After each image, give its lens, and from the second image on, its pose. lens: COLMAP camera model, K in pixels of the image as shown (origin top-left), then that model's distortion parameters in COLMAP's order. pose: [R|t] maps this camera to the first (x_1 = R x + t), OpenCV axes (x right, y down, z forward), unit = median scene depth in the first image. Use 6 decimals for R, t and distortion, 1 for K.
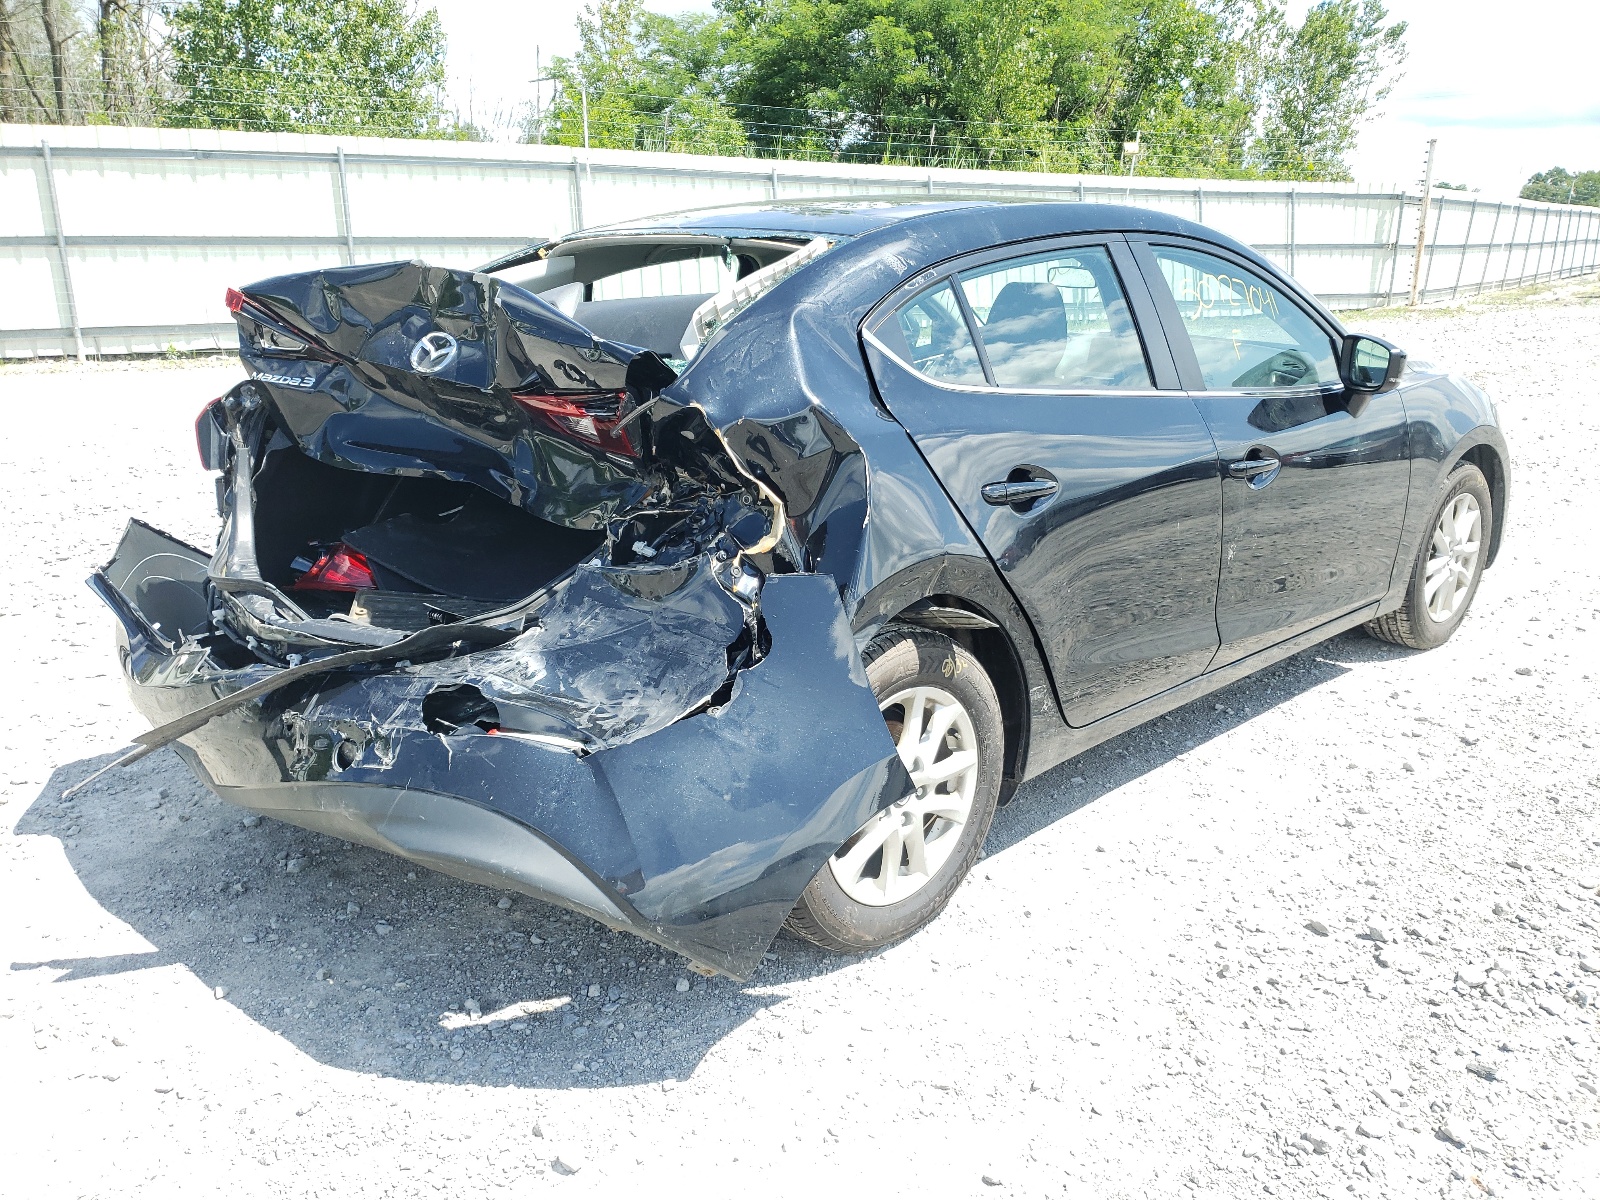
lens RADIAL K [[1212.4, 0, 797.8], [0, 1212.4, 609.6], [0, 0, 1]] dist [-0.005780, -0.003750]
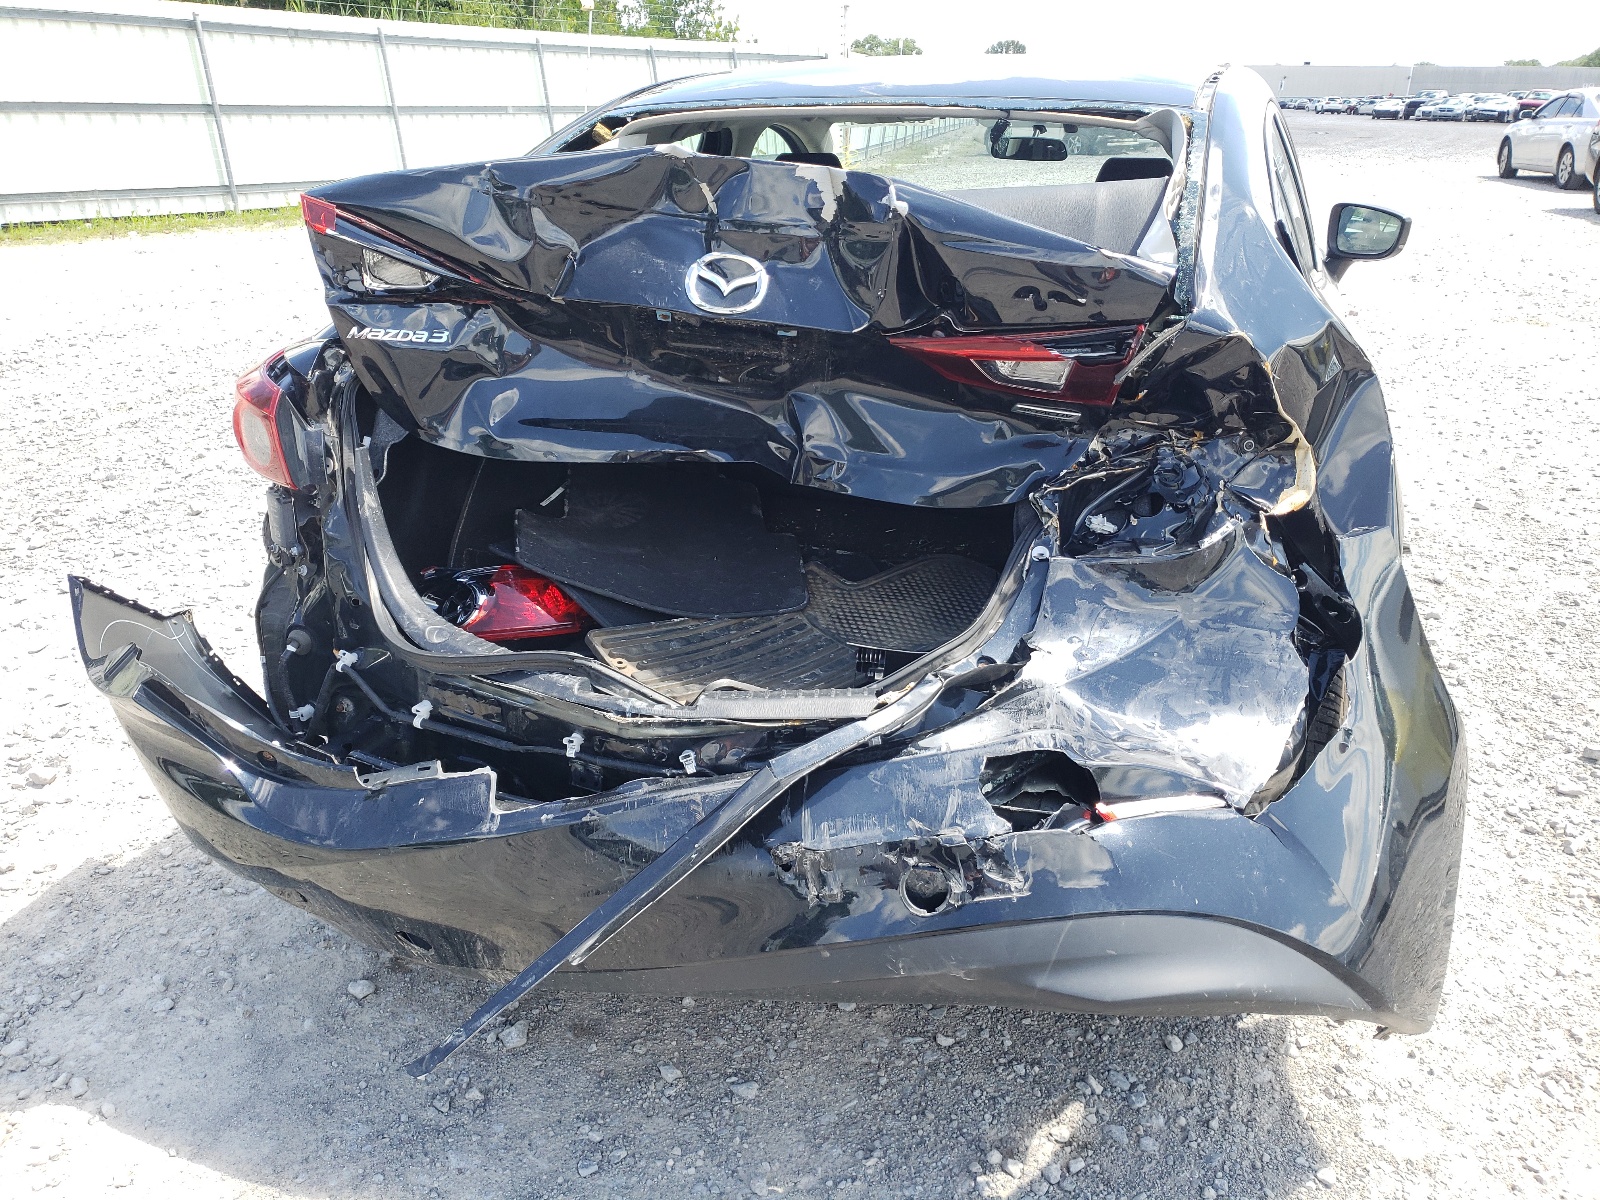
lens RADIAL K [[1222.0, 0, 800.6], [0, 1222.0, 584.5], [0, 0, 1]] dist [0.038917, 0.000423]
pose [[0.905295, -0.157688, 0.394430, -0.566598], [0.127180, 0.986568, 0.102514, -0.108102], [-0.405297, -0.042642, 0.913190, 0.332005]]
